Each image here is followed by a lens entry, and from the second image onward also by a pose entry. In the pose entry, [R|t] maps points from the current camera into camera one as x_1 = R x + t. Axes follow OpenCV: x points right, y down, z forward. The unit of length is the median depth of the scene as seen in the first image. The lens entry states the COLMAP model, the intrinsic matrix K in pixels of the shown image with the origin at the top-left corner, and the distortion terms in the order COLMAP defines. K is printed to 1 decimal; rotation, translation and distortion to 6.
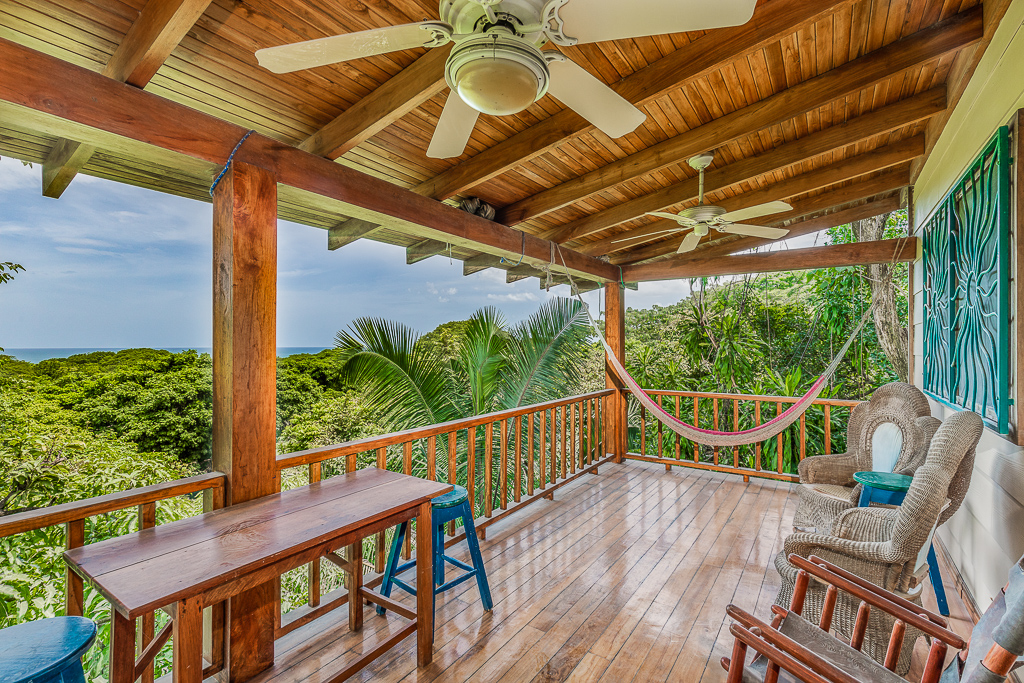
lens RADIAL K [[460.9, 0, 512.0], [0, 460.9, 341.5], [0, 0, 1]] dist [0.004040, -0.000391]
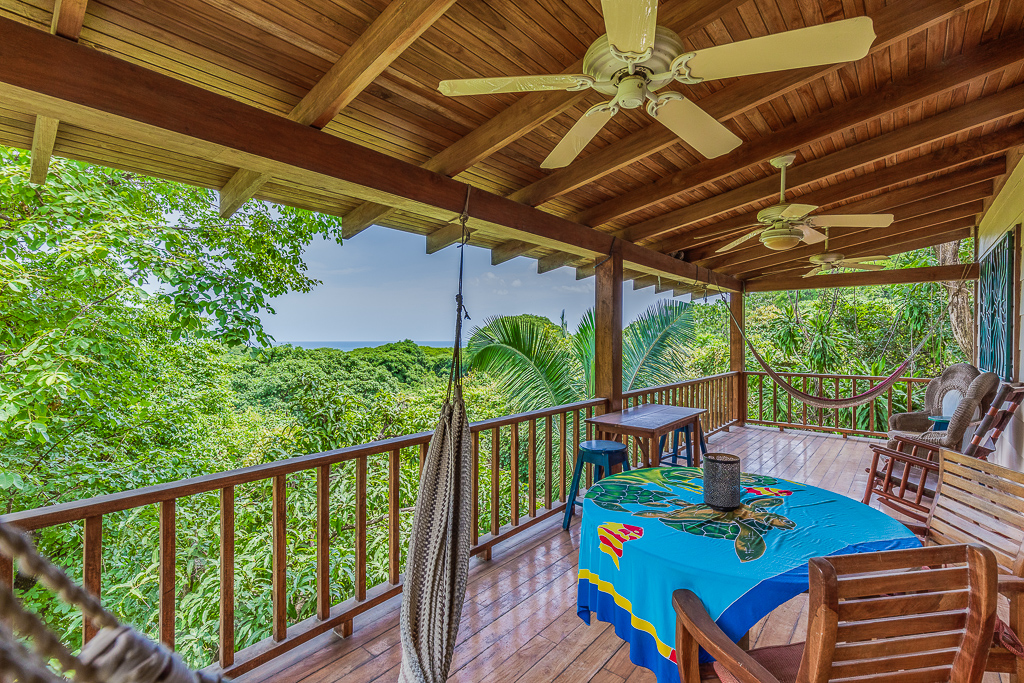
lens RADIAL K [[483.8, 0, 512.0], [0, 483.8, 341.5], [0, 0, 1]] dist [0.024307, -0.000197]
pose [[0.997181, 0.002536, -0.074989, -0.193777], [-0.001565, 0.999914, 0.012994, -0.000853], [0.075015, -0.012840, 0.997100, -0.273385]]
